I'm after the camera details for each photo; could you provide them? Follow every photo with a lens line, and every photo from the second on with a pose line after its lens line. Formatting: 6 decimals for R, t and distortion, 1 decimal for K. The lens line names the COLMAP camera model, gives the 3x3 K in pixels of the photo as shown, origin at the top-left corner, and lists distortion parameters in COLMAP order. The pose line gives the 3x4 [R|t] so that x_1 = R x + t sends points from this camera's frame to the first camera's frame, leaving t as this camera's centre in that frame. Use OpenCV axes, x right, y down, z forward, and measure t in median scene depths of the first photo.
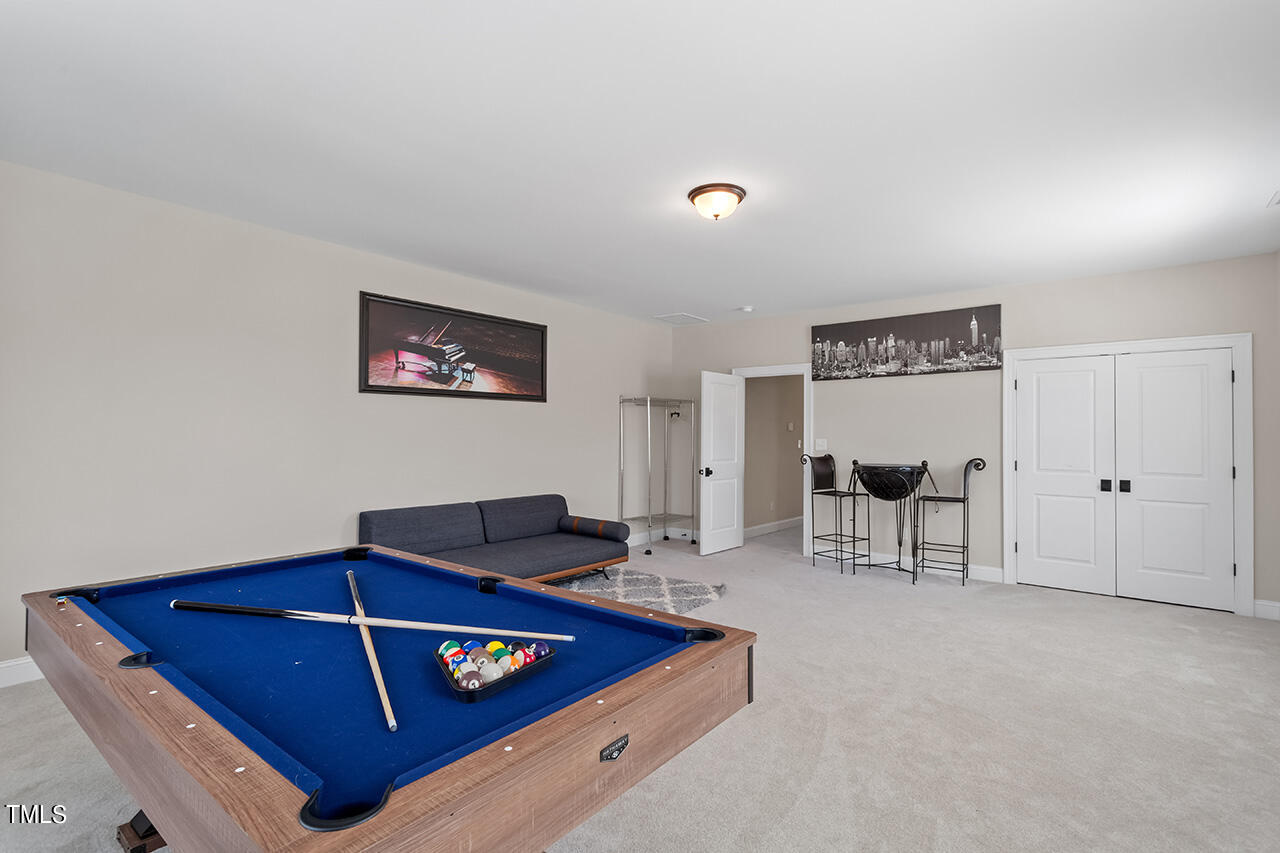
lens RADIAL K [[606.7, 0, 640.1], [0, 606.7, 432.7], [0, 0, 1]] dist [-0.000537, 0.000351]
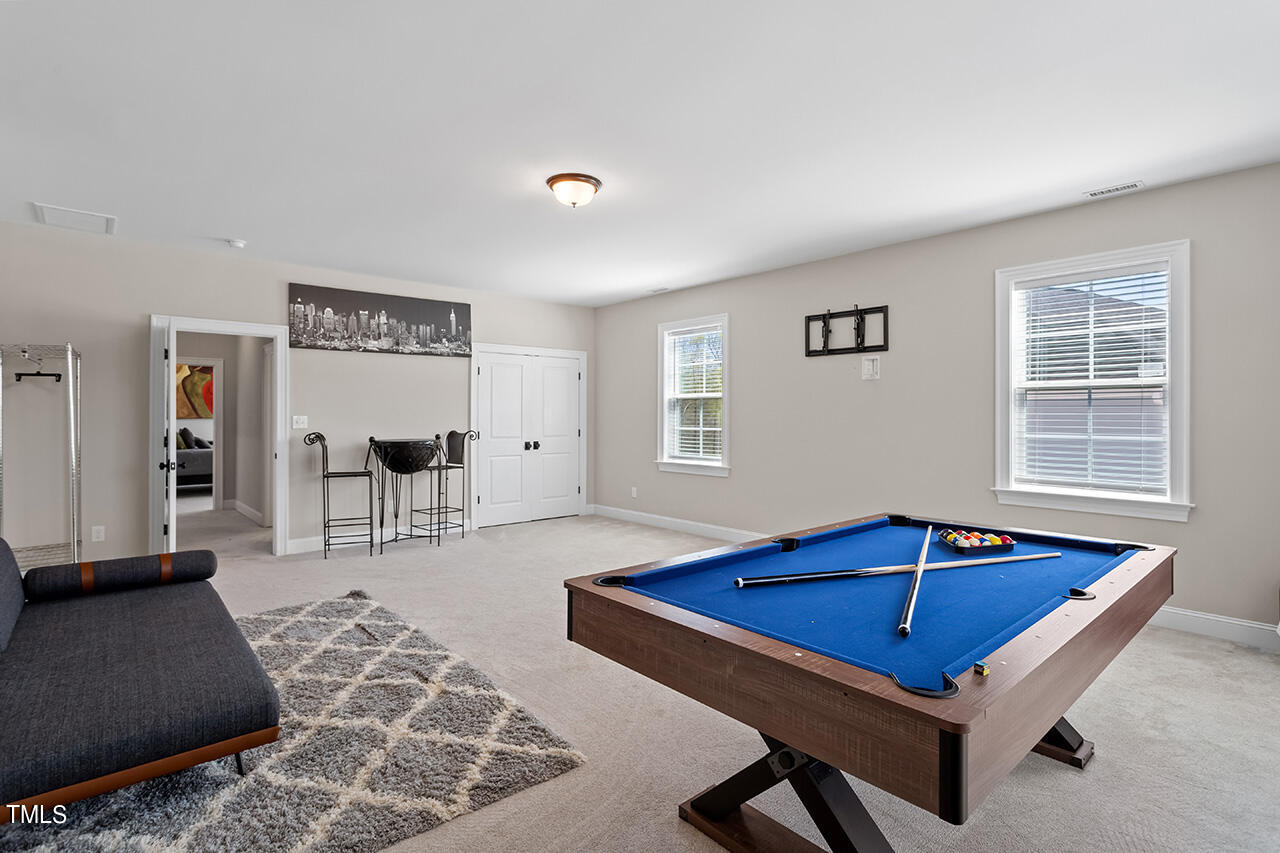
lens RADIAL K [[606.7, 0, 640.1], [0, 606.7, 432.7], [0, 0, 1]] dist [-0.000537, 0.000351]
pose [[0.184311, -0.033120, 0.982310, -0.517951], [0.000901, 0.999437, 0.033528, 0.006301], [-0.982868, -0.005295, 0.184237, 0.406528]]
